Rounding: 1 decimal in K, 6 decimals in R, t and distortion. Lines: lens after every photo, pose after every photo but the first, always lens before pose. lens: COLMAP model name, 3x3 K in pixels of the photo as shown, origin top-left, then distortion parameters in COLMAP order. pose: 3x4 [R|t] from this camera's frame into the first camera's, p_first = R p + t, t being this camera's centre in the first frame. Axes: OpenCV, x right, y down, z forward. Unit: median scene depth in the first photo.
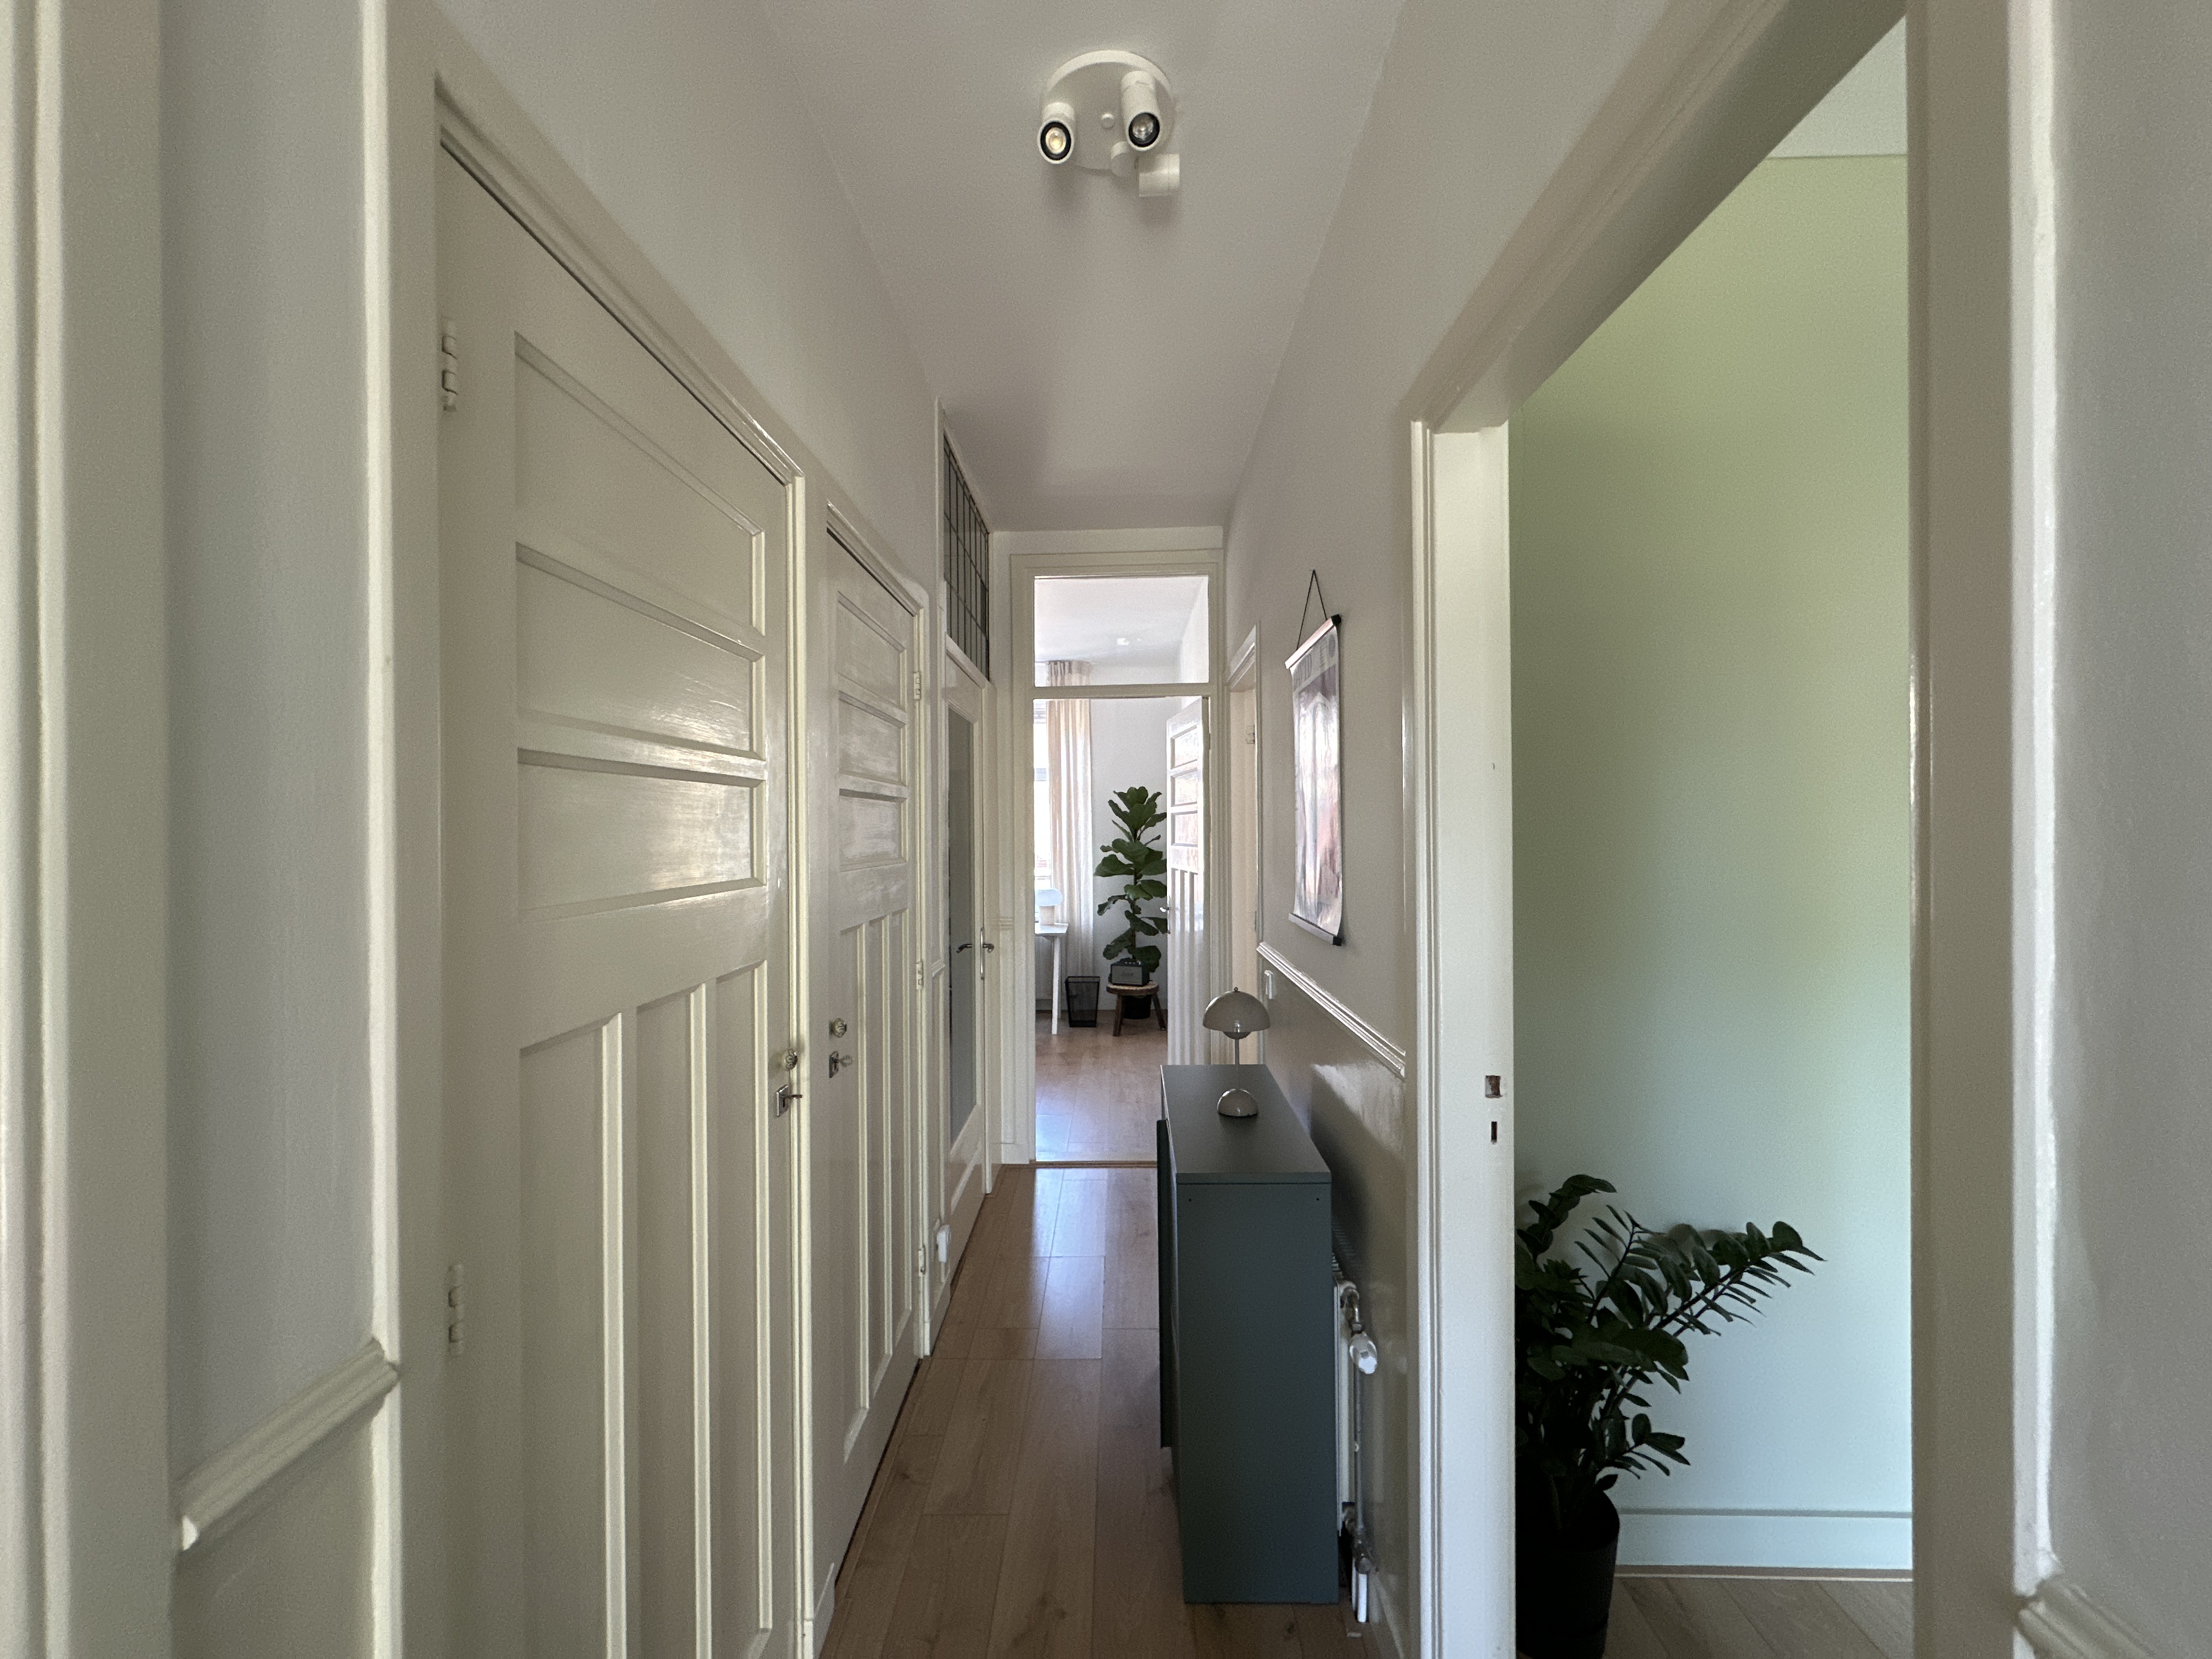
lens RADIAL K [[881.2, 0, 1102.5], [0, 881.2, 831.9], [0, 0, 1]] dist [-0.019119, 0.000005]
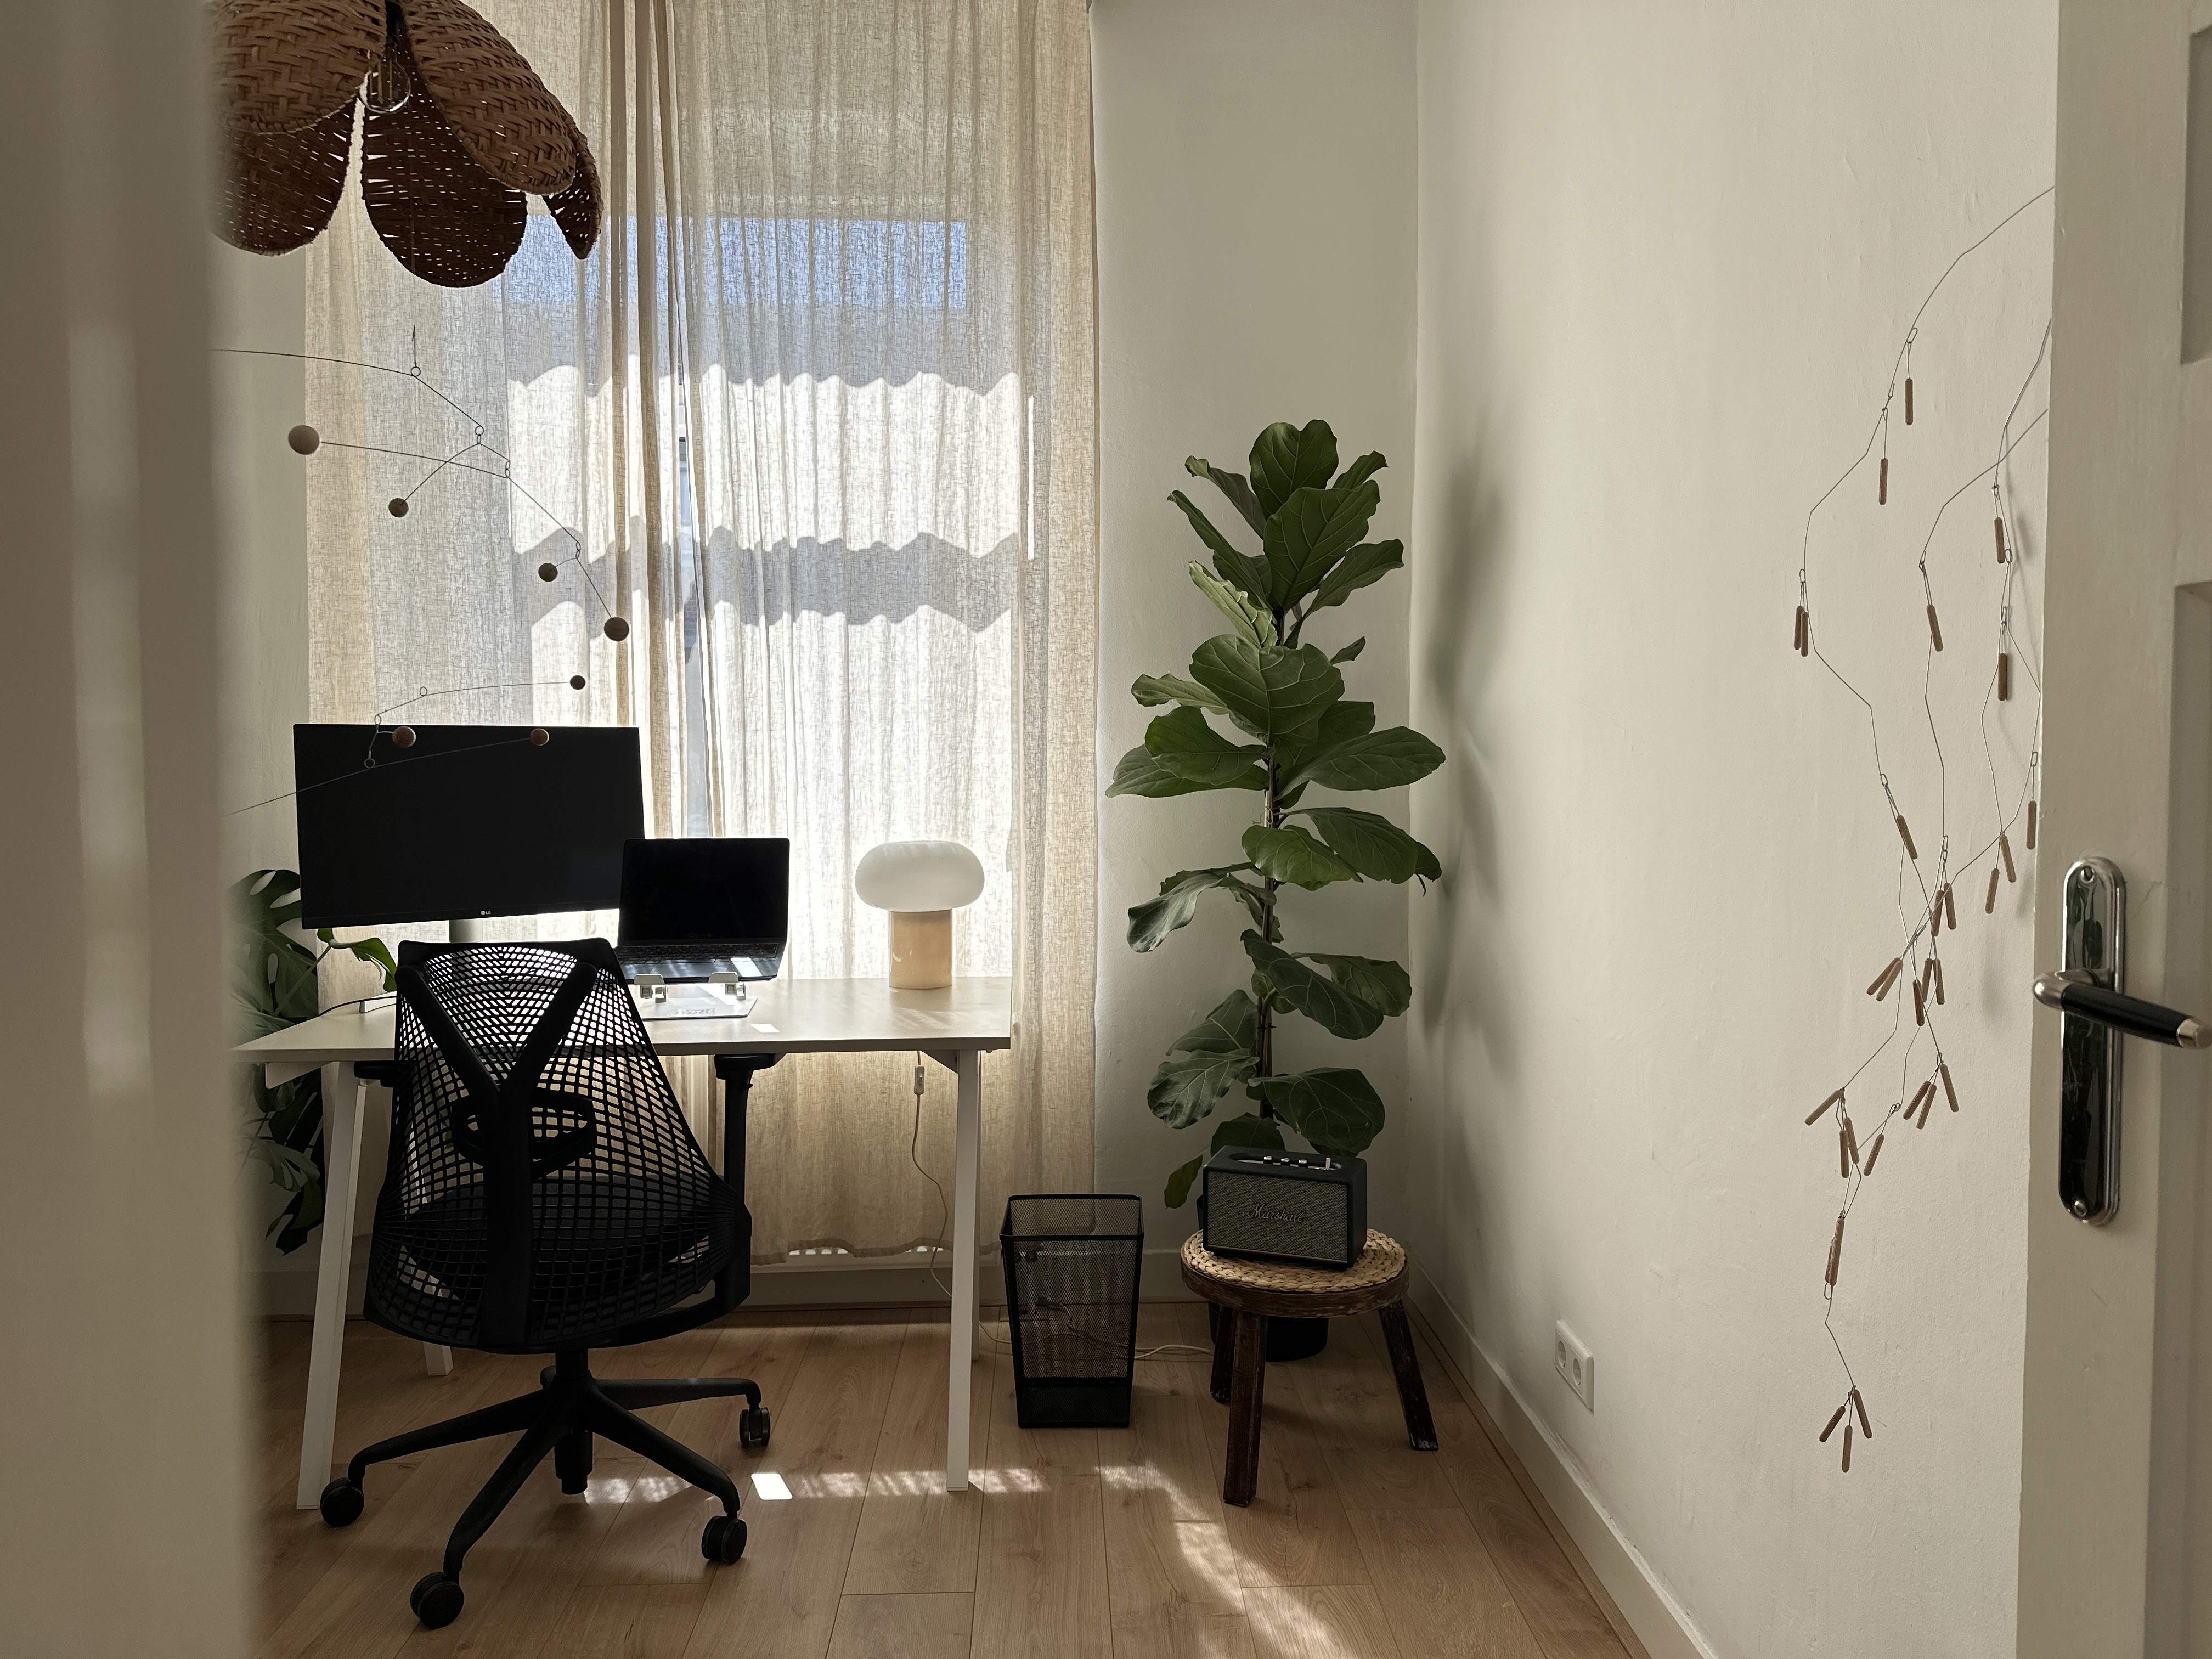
lens RADIAL K [[1559.5, 0, 1106.4], [0, 1559.5, 824.0], [0, 0, 1]] dist [0.001549, -0.023560]
pose [[0.999787, -0.001300, 0.020611, -0.020989], [0.000161, 0.998476, 0.055186, 0.034171], [-0.020651, -0.055171, 0.998263, 0.553655]]
